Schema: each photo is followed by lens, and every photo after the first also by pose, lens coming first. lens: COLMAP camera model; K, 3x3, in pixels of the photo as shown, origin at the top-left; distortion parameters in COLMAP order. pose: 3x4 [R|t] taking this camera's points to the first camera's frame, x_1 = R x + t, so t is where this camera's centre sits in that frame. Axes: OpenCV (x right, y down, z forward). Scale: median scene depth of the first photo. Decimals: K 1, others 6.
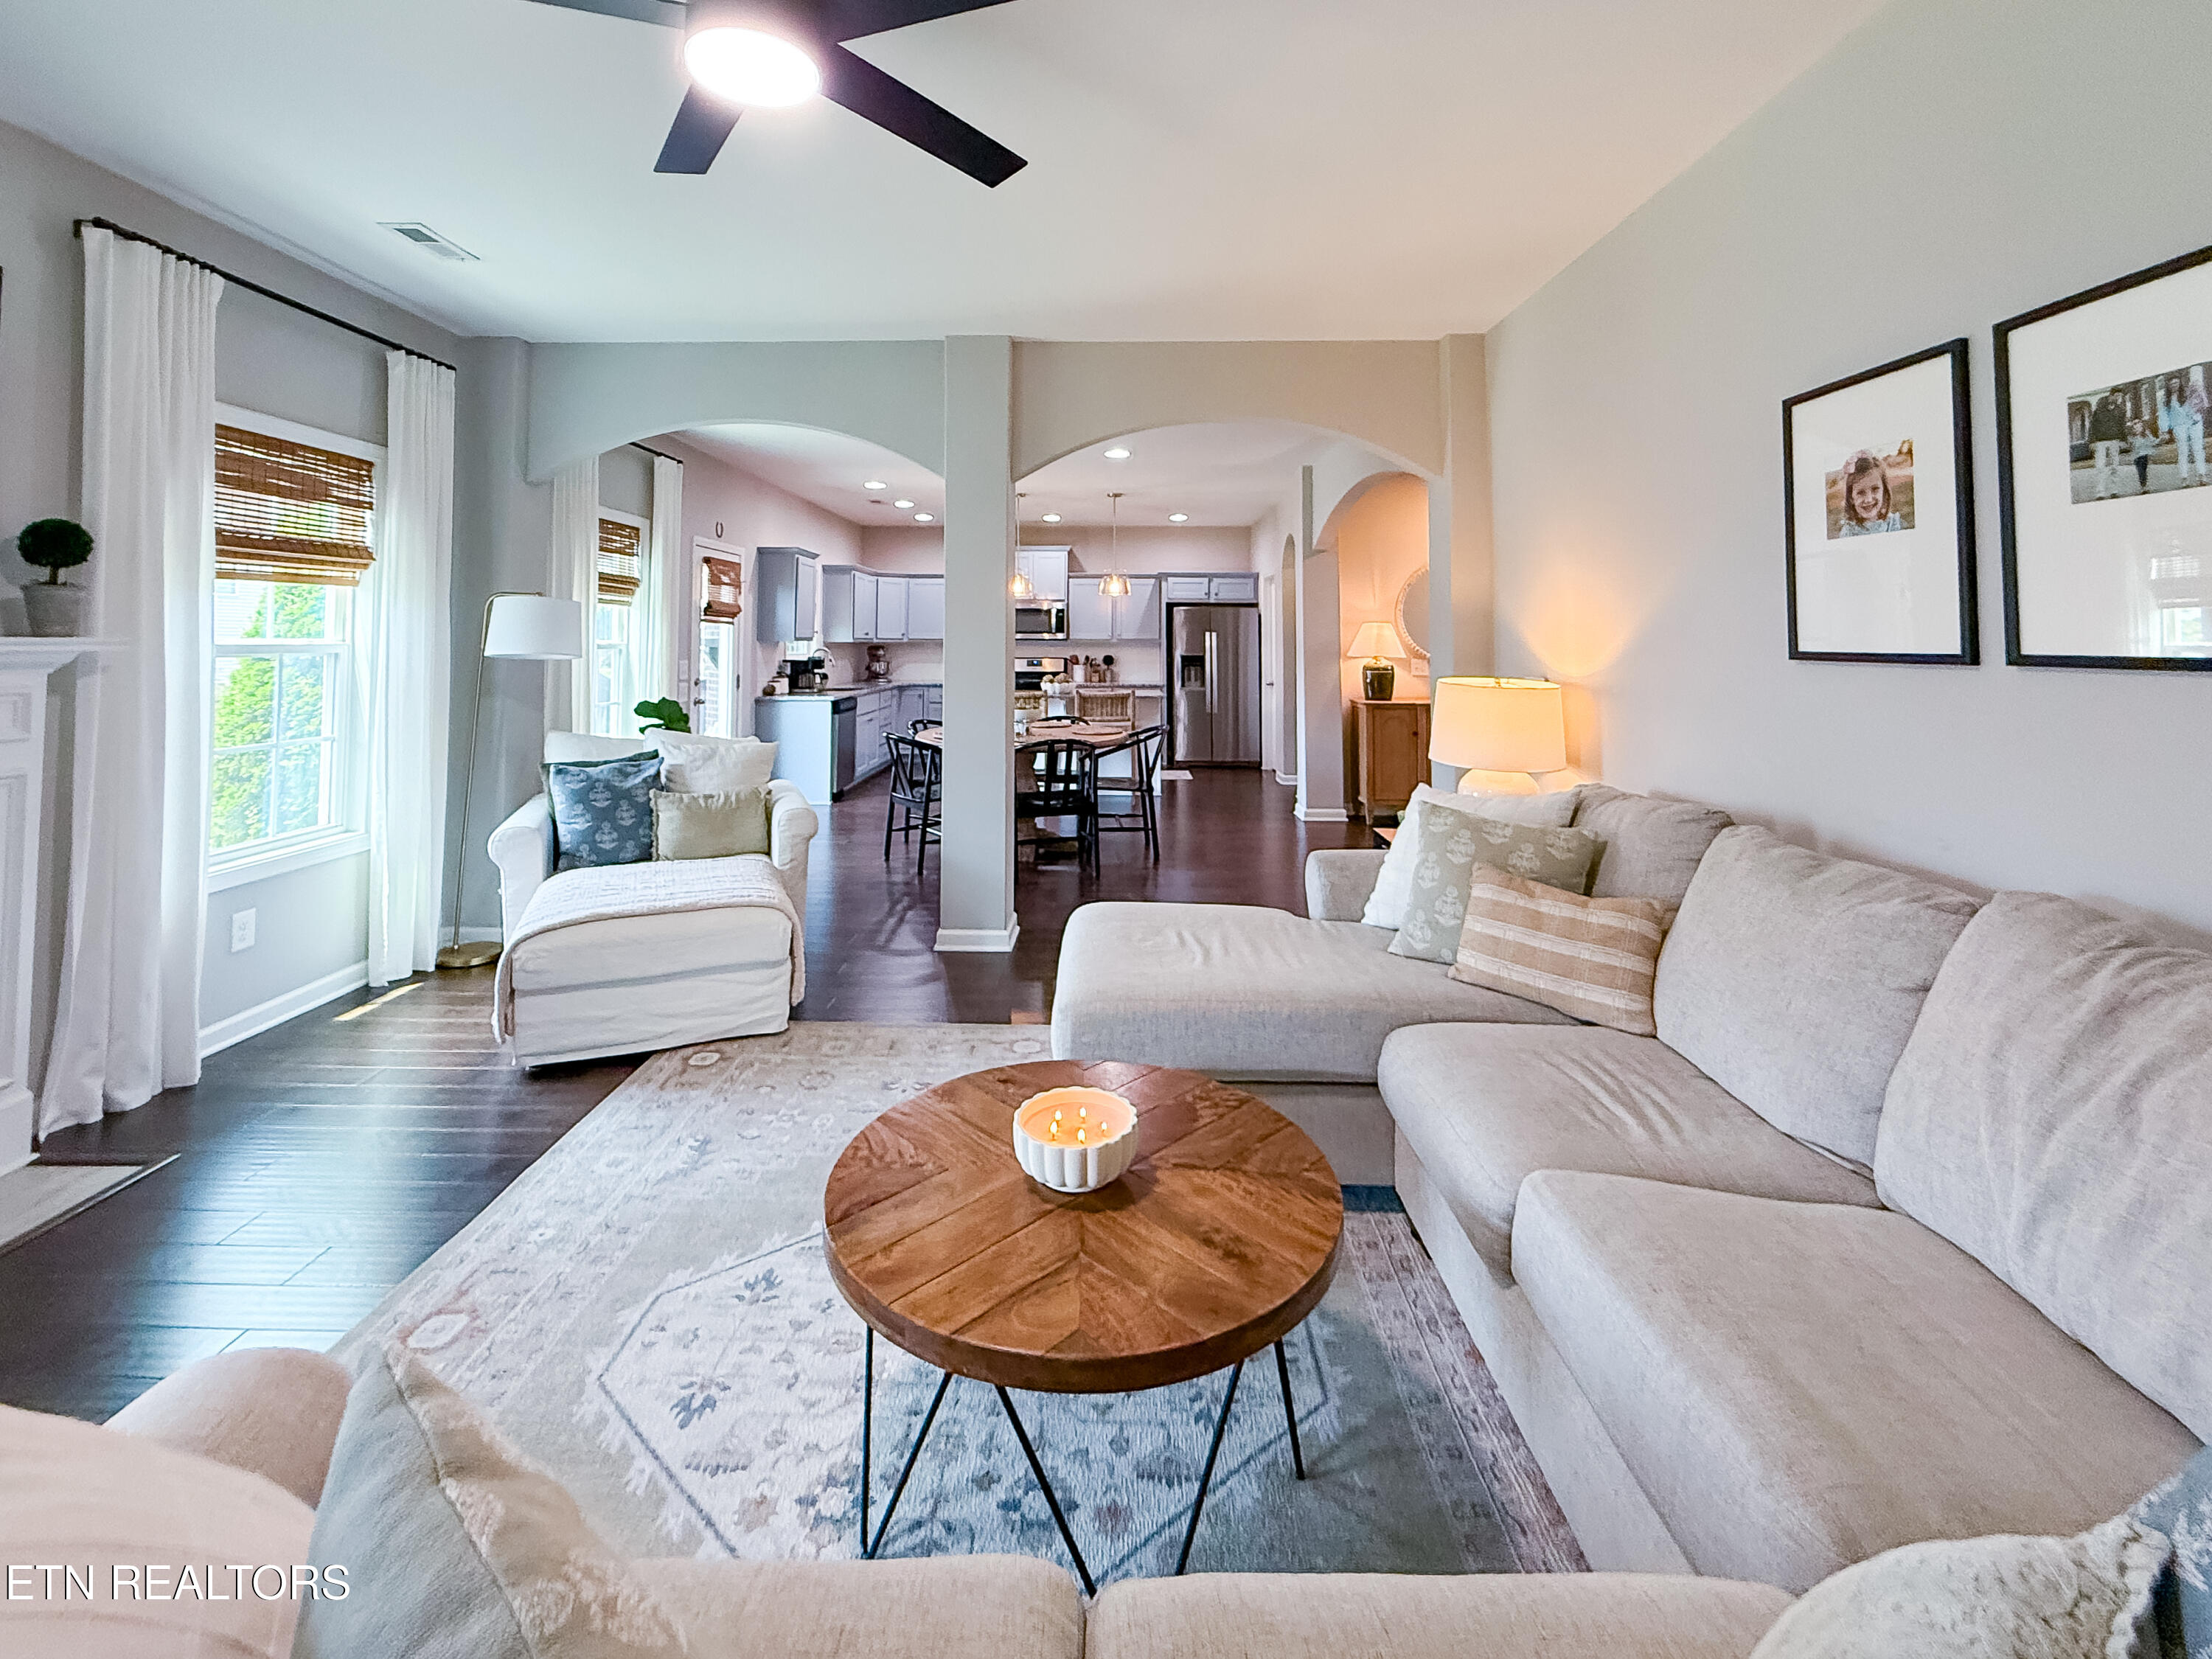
lens RADIAL K [[904.7, 0, 1115.5], [0, 904.7, 592.6], [0, 0, 1]] dist [-0.001193, 0.000540]
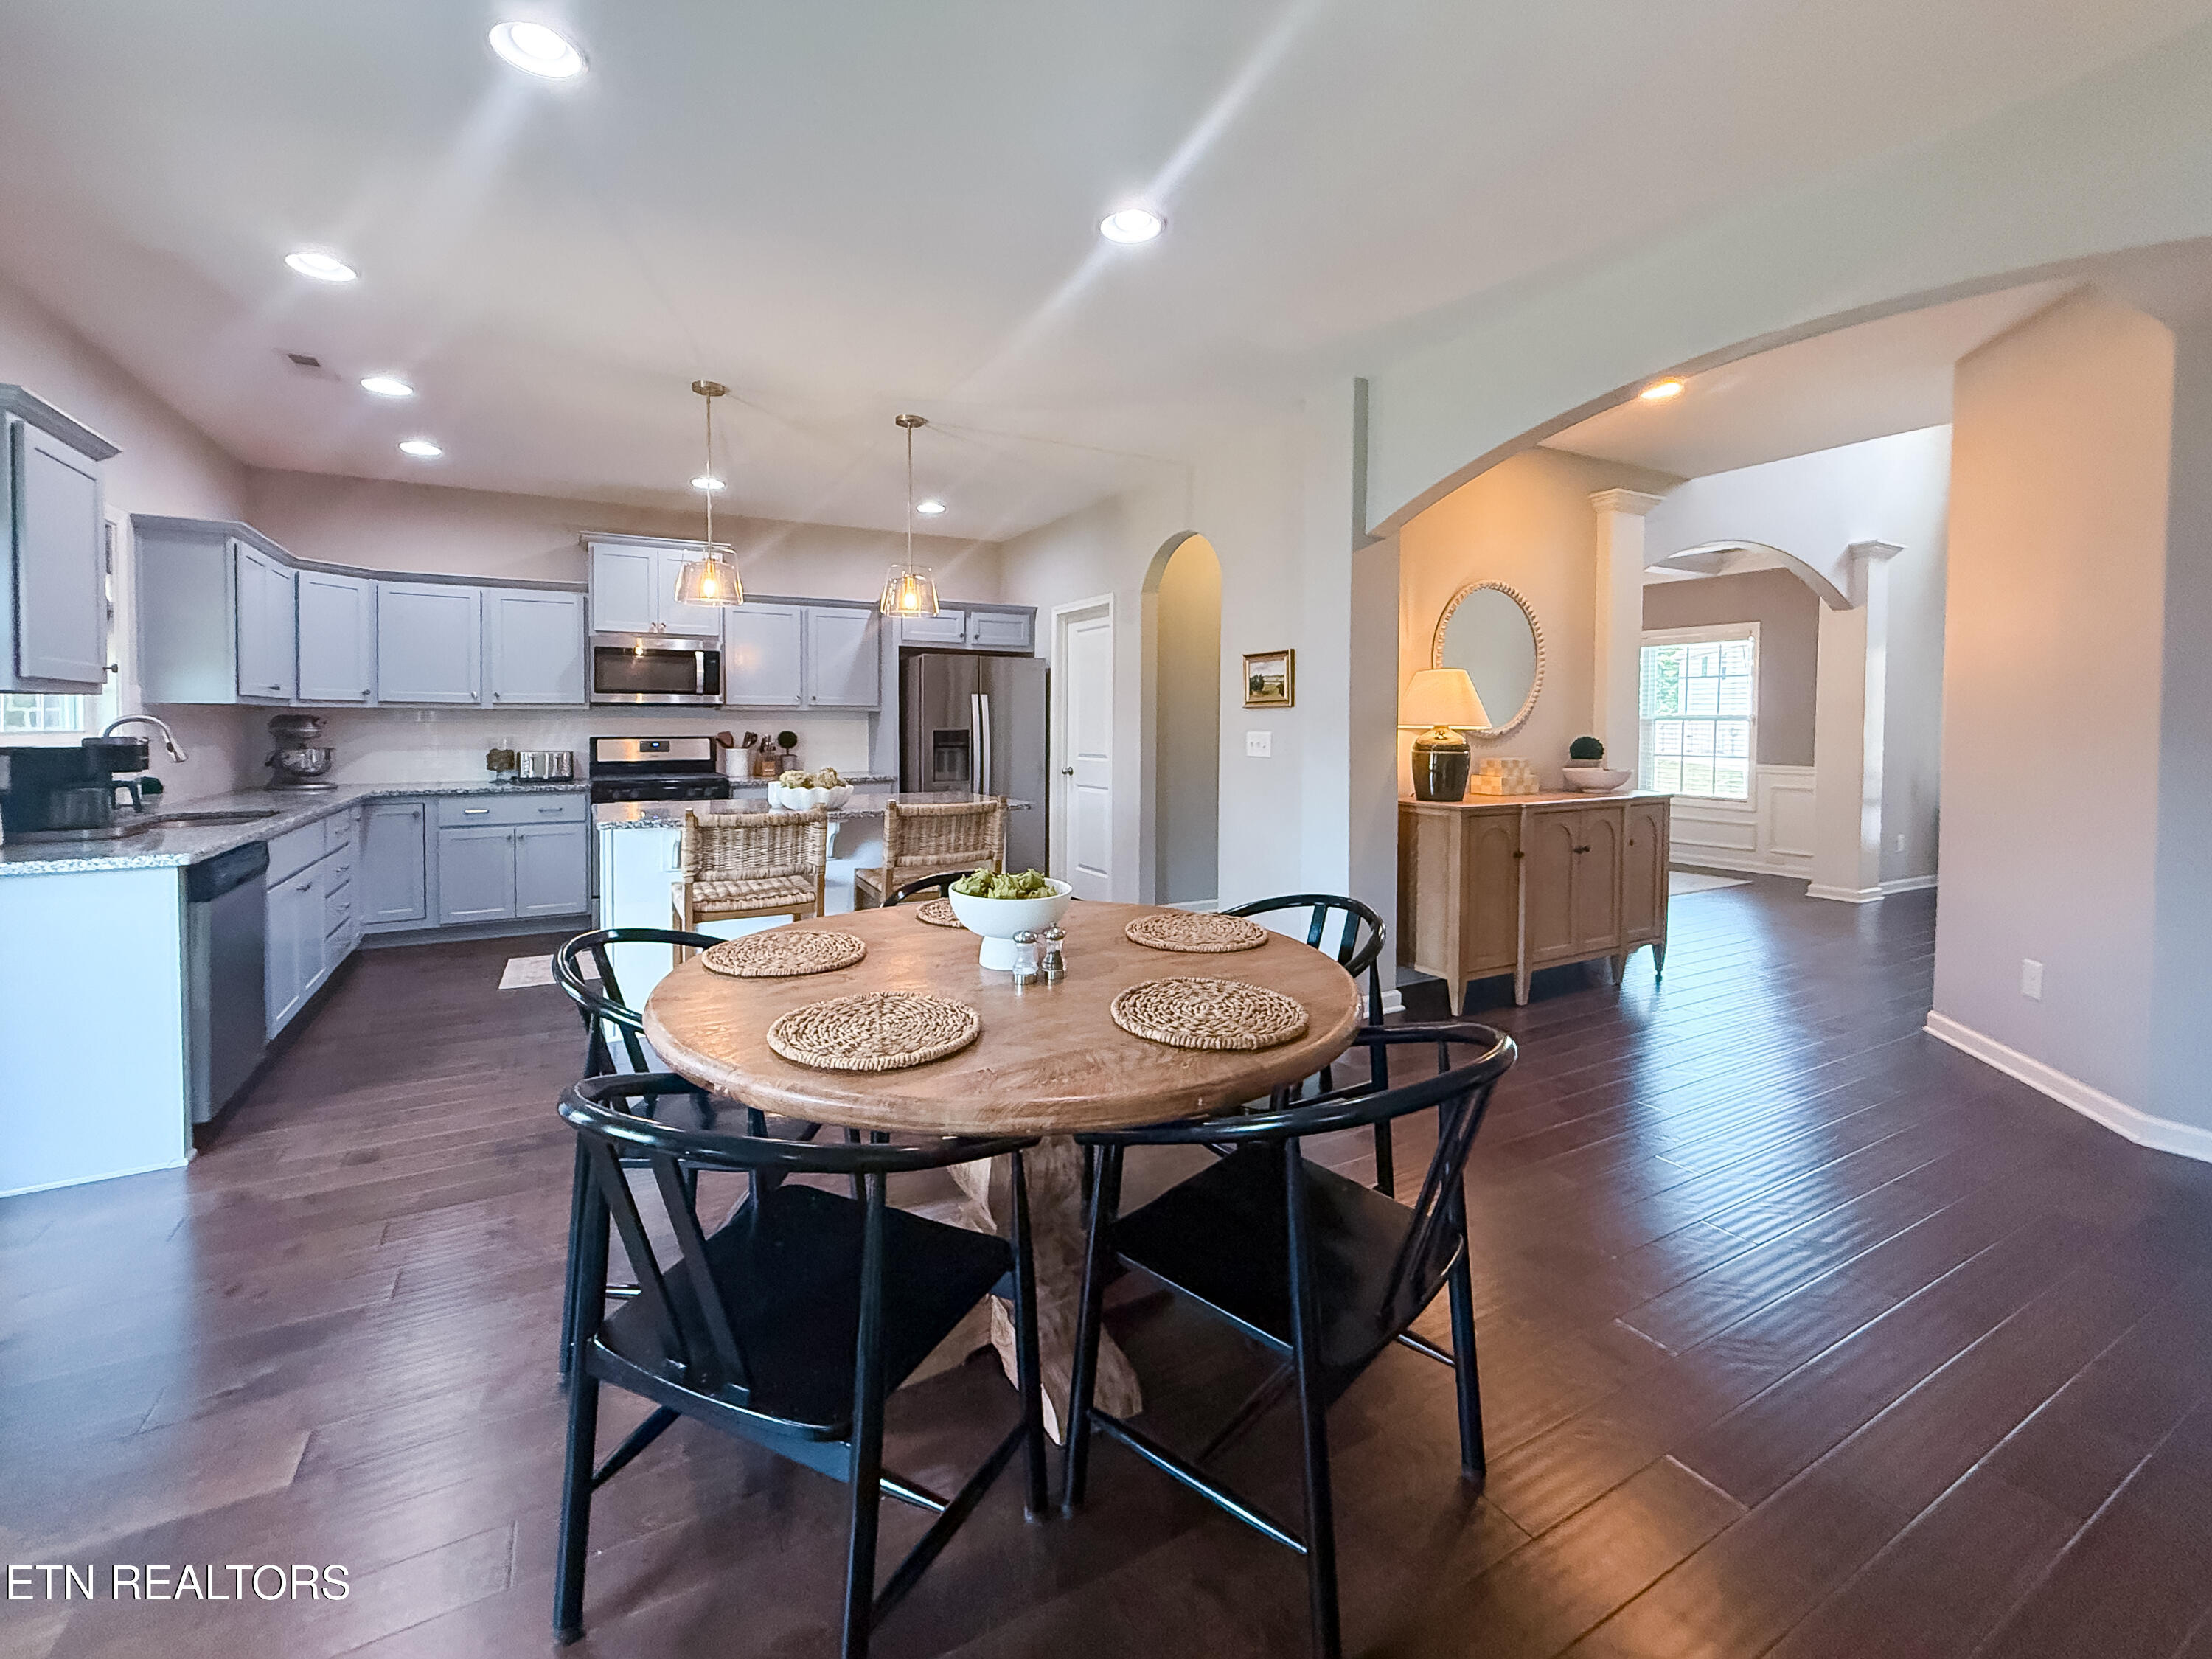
lens RADIAL K [[904.7, 0, 1098.4], [0, 904.7, 720.5], [0, 0, 1]] dist [-0.001193, 0.000540]
pose [[0.868987, 0.001392, 0.494833, -0.599964], [-0.027719, 0.998563, 0.045868, 0.132172], [-0.494058, -0.053575, 0.867777, 1.753158]]
